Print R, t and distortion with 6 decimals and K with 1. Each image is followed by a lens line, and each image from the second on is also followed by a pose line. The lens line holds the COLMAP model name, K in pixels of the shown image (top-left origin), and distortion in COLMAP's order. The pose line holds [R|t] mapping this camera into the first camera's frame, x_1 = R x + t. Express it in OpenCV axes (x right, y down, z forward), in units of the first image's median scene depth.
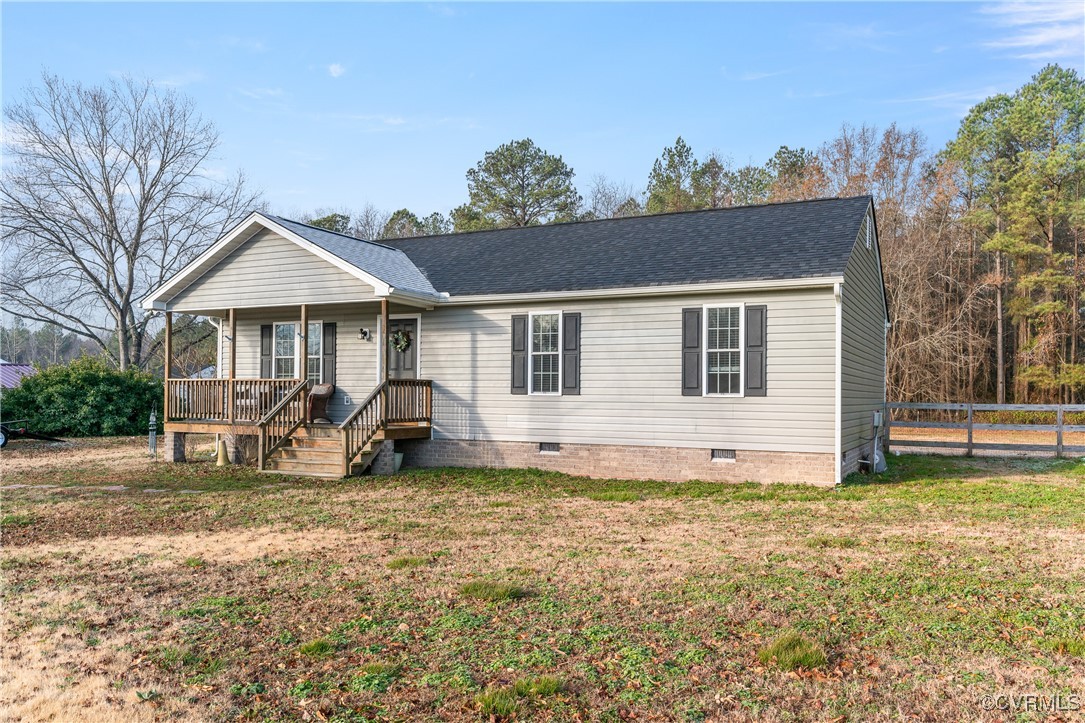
lens RADIAL K [[846.8, 0, 541.6], [0, 846.8, 365.7], [0, 0, 1]] dist [-0.003796, -0.008586]
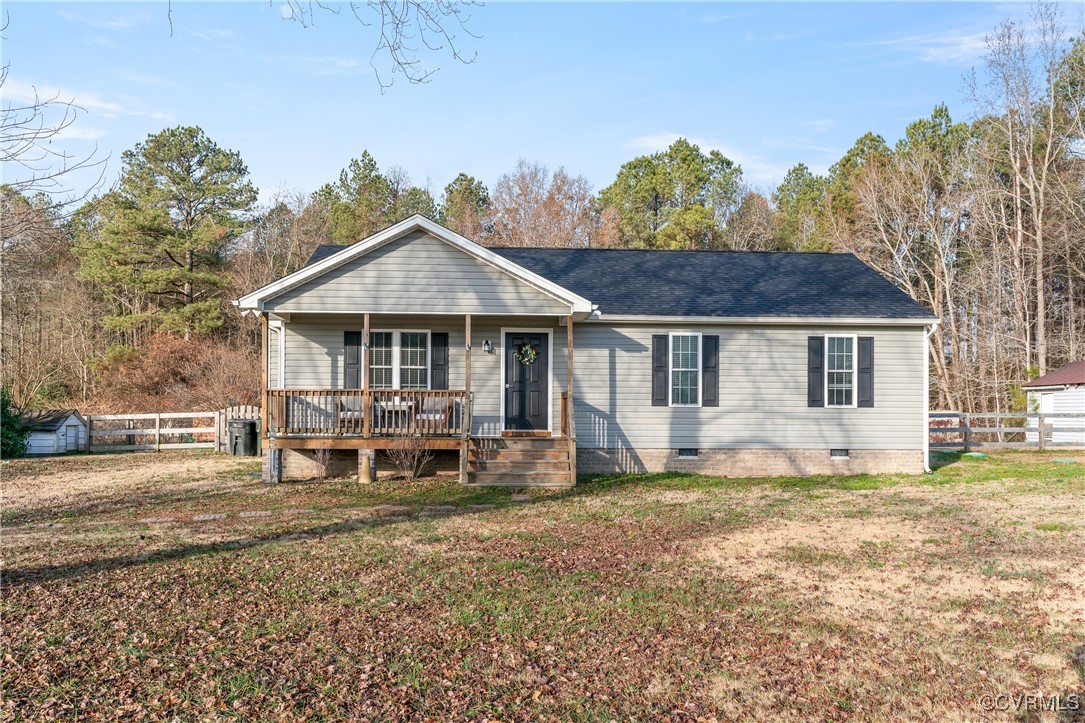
lens RADIAL K [[846.8, 0, 550.3], [0, 846.8, 392.9], [0, 0, 1]] dist [-0.003796, -0.008586]
pose [[0.863629, 0.007163, 0.504077, -0.699335], [-0.014979, 0.999822, 0.011456, 0.005825], [-0.503905, -0.017444, 0.863583, 0.109049]]
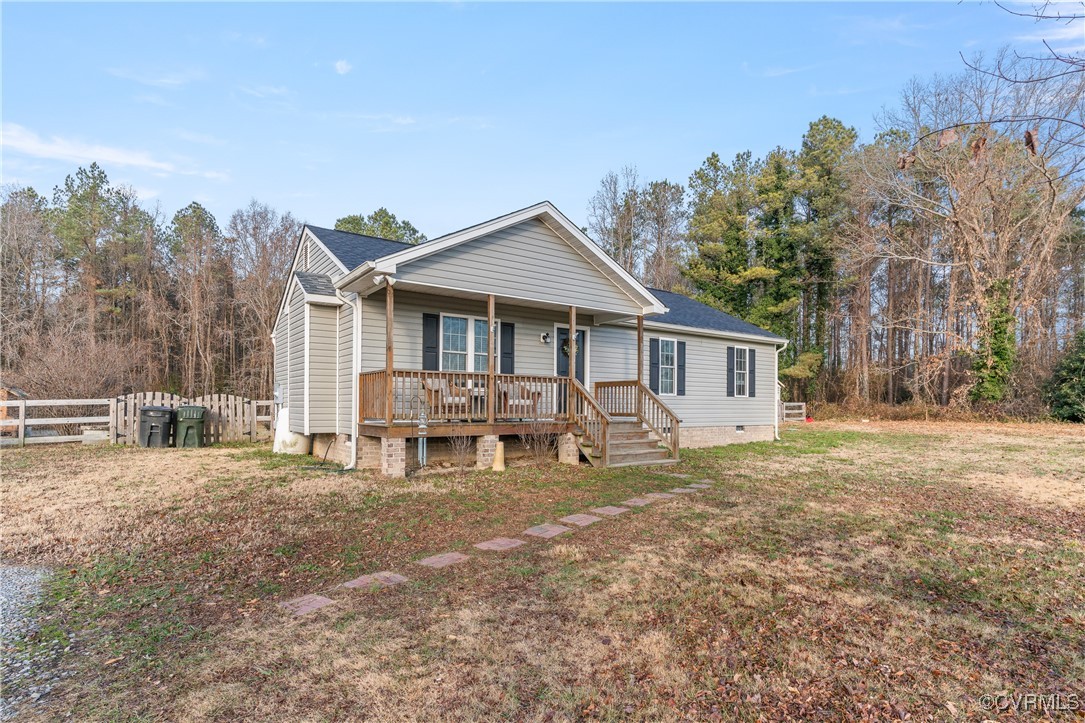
lens RADIAL K [[545.5, 0, 541.9], [0, 545.5, 396.0], [0, 0, 1]] dist [0.003323, 0.001097]
pose [[0.460675, 0.008799, 0.887525, -0.903697], [-0.031000, 0.999500, 0.006181, 0.035491], [-0.887027, -0.030360, 0.460718, 0.732372]]
